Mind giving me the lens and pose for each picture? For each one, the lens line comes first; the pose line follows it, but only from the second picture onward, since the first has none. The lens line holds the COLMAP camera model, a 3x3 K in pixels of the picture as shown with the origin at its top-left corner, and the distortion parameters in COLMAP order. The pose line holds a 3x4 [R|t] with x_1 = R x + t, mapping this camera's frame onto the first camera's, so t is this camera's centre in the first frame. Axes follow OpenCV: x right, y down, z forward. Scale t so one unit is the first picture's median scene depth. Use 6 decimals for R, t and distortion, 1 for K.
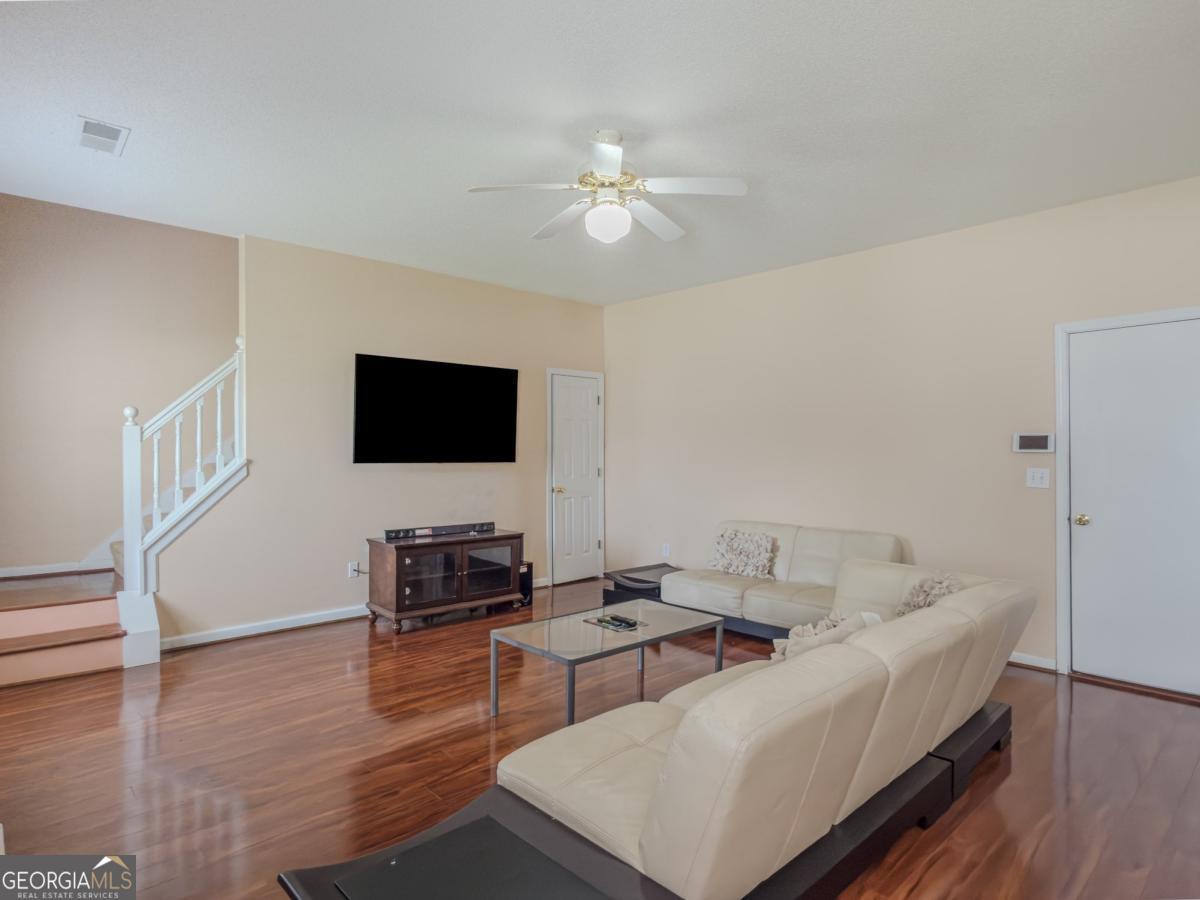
lens RADIAL K [[681.7, 0, 596.7], [0, 681.7, 449.6], [0, 0, 1]] dist [-0.005272, 0.000157]
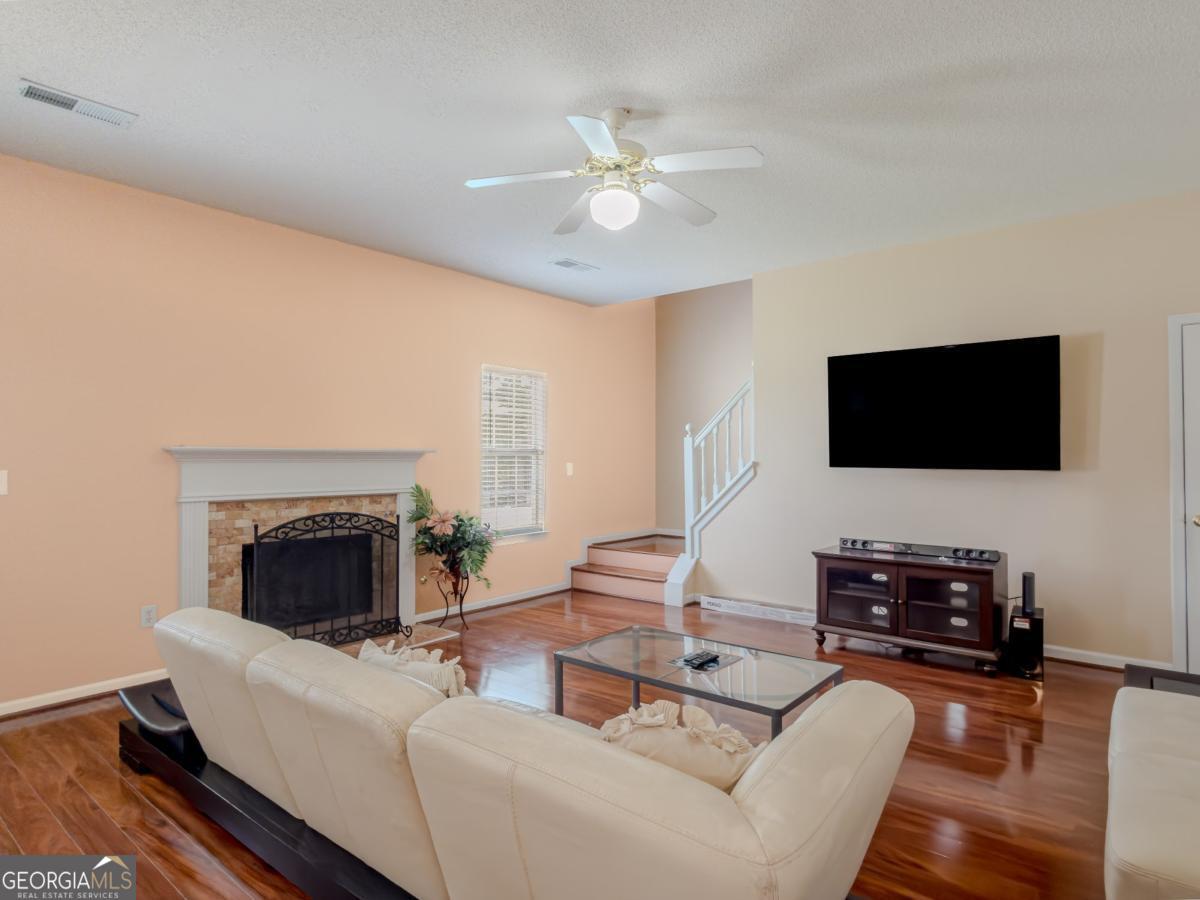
lens RADIAL K [[681.7, 0, 597.1], [0, 681.7, 453.4], [0, 0, 1]] dist [-0.005272, 0.000157]
pose [[0.133313, -0.002368, -0.991071, 0.576668], [0.004998, 0.999986, -0.001717, -0.000273], [0.991061, -0.004725, 0.133323, 0.521630]]
